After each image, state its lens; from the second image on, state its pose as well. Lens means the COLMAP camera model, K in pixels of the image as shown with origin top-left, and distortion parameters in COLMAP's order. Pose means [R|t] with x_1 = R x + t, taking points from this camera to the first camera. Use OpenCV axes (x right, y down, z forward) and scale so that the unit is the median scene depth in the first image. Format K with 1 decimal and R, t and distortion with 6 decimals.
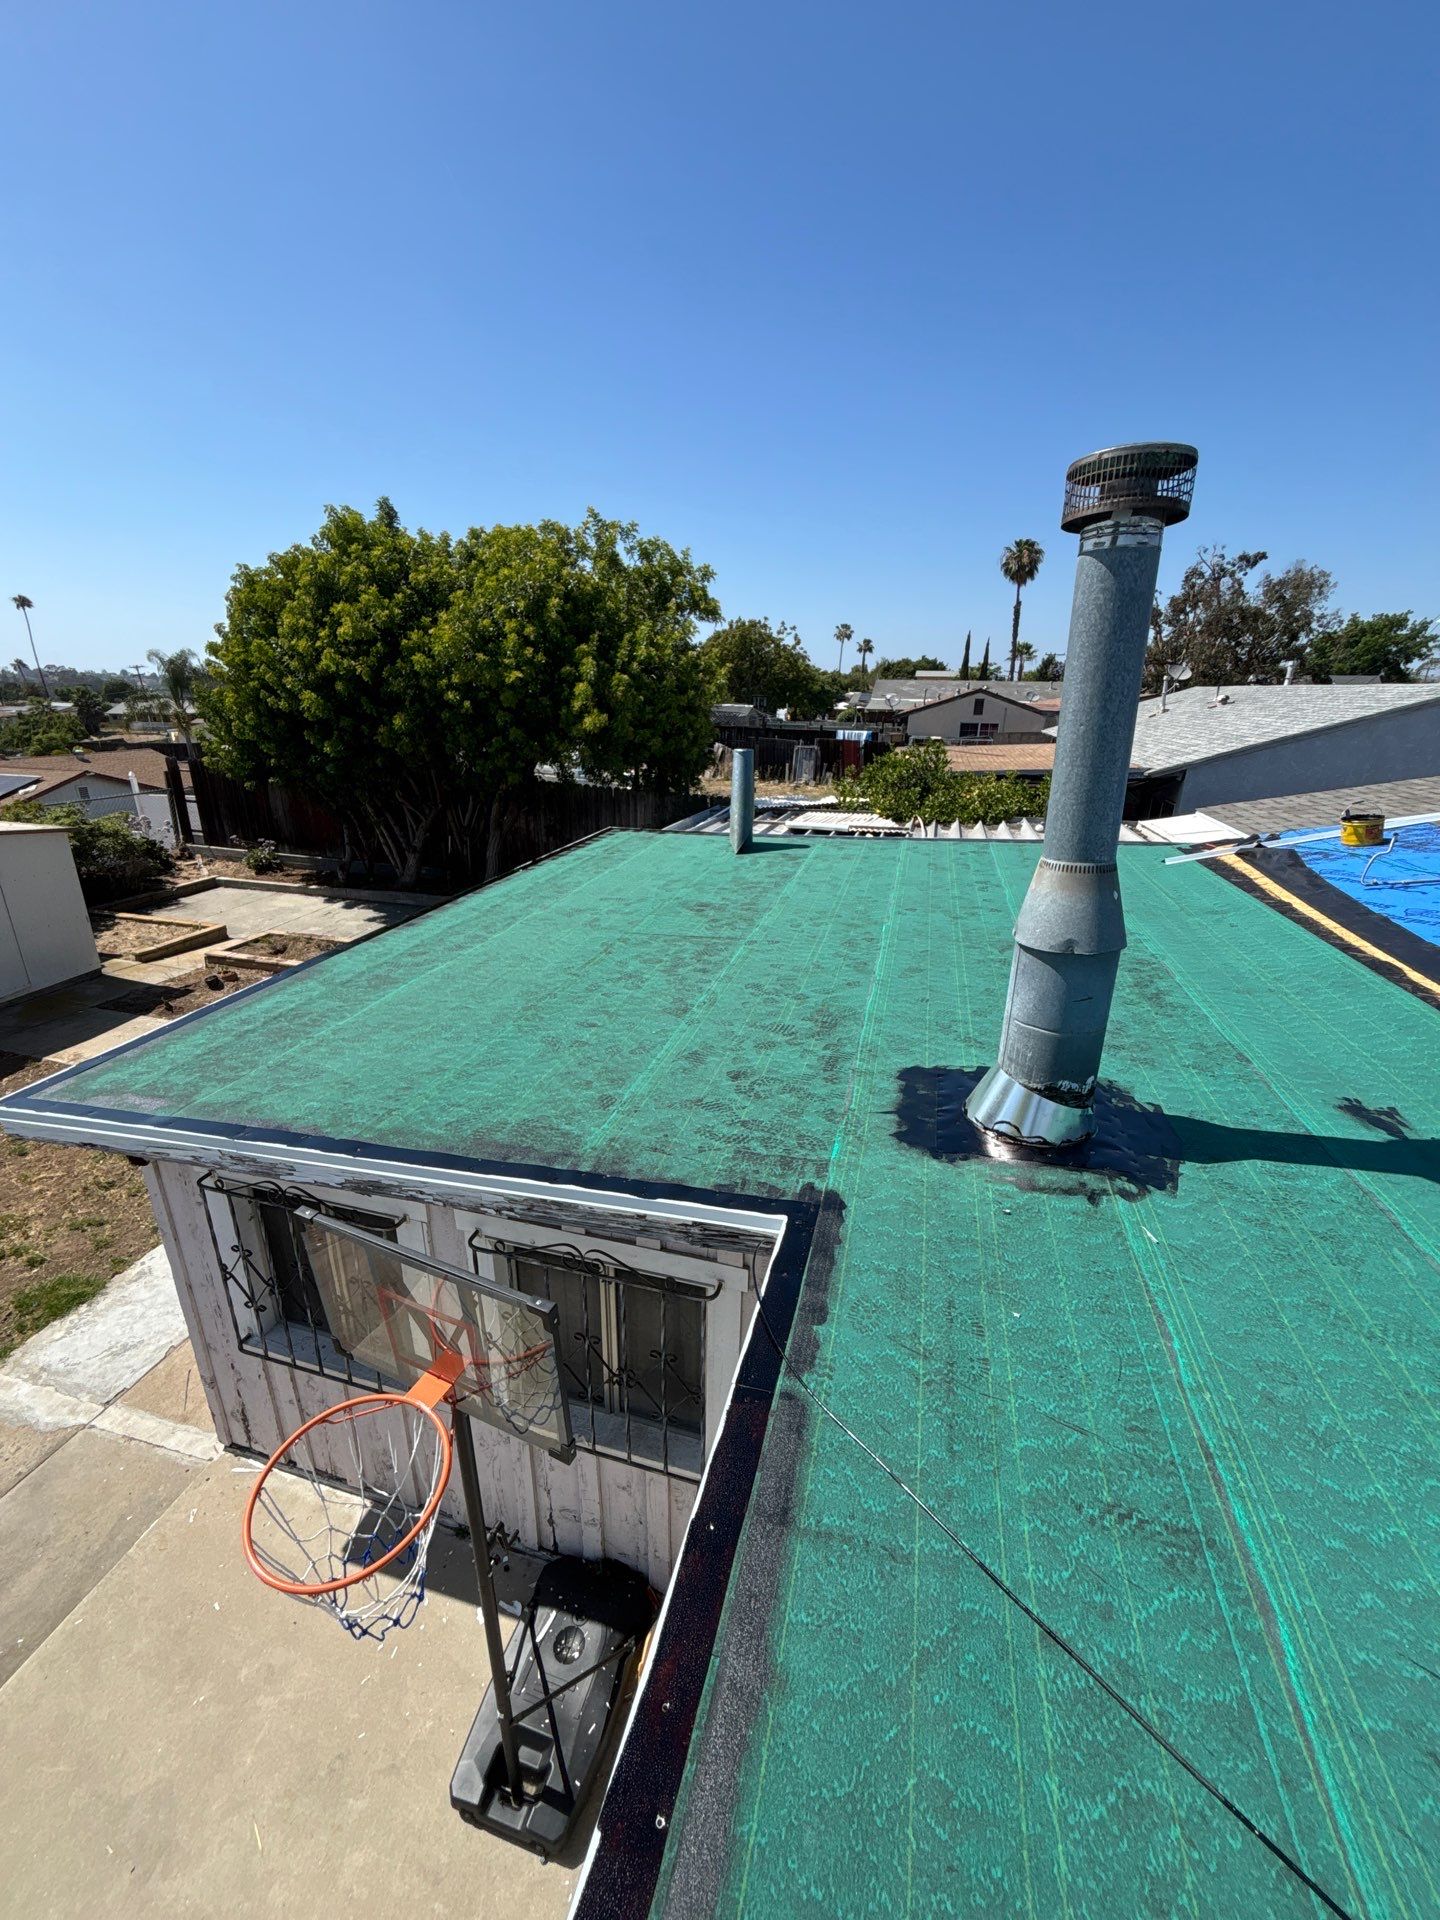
lens RADIAL K [[780.5, 0, 718.7], [0, 780.5, 960.6], [0, 0, 1]] dist [-0.004279, -0.000716]
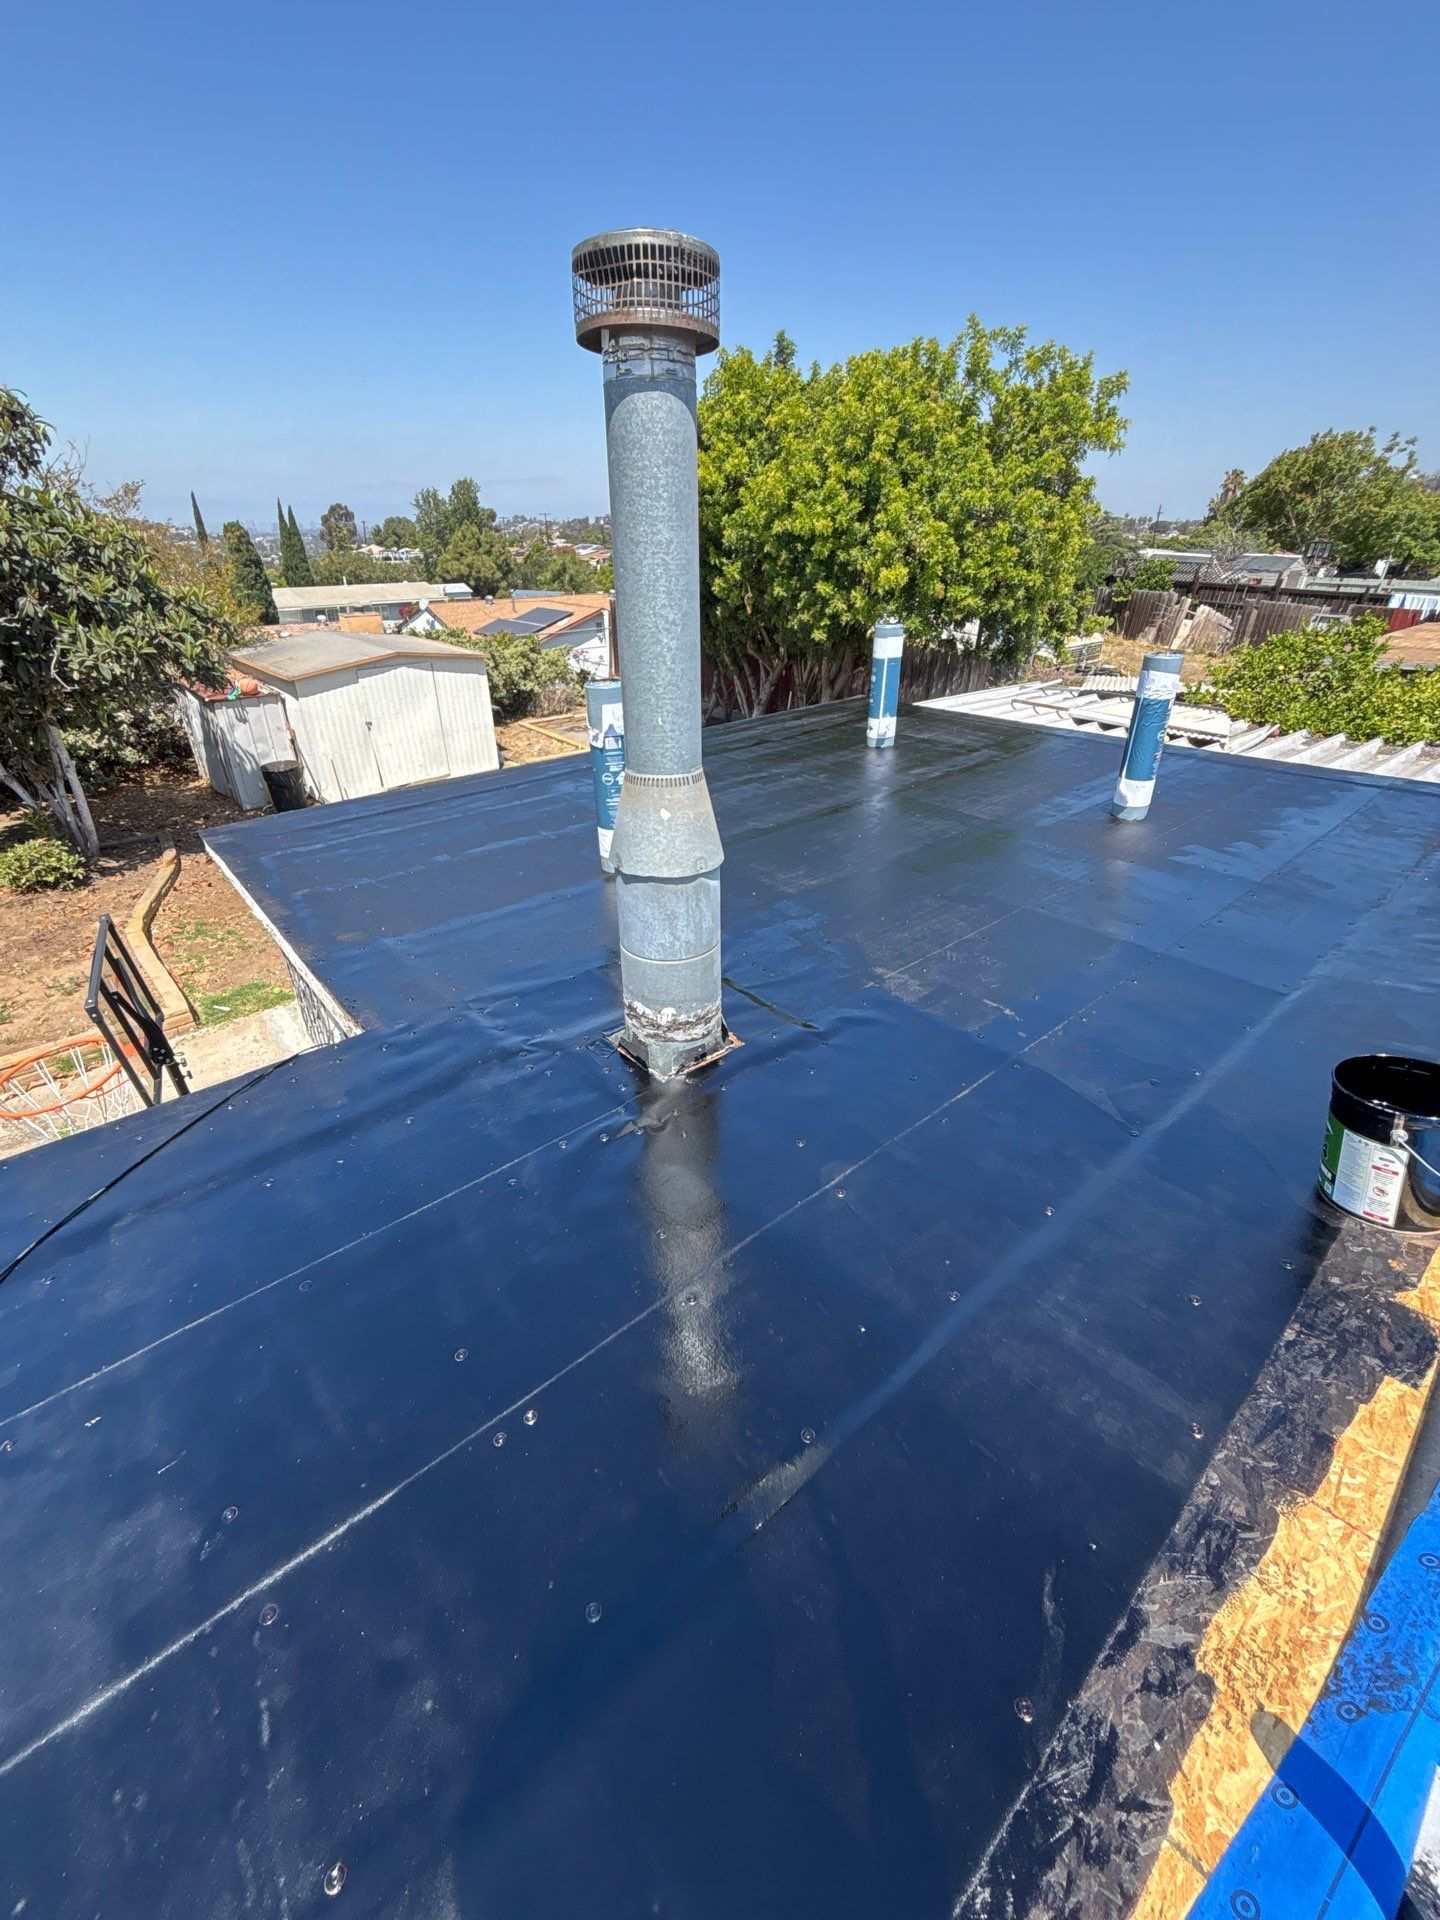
lens RADIAL K [[780.5, 0, 718.7], [0, 780.5, 960.6], [0, 0, 1]] dist [-0.004279, -0.000716]
pose [[0.824499, 0.266750, -0.499046, 0.213750], [-0.179655, 0.959688, 0.216155, -0.023923], [0.536588, -0.088564, 0.839184, 0.049581]]
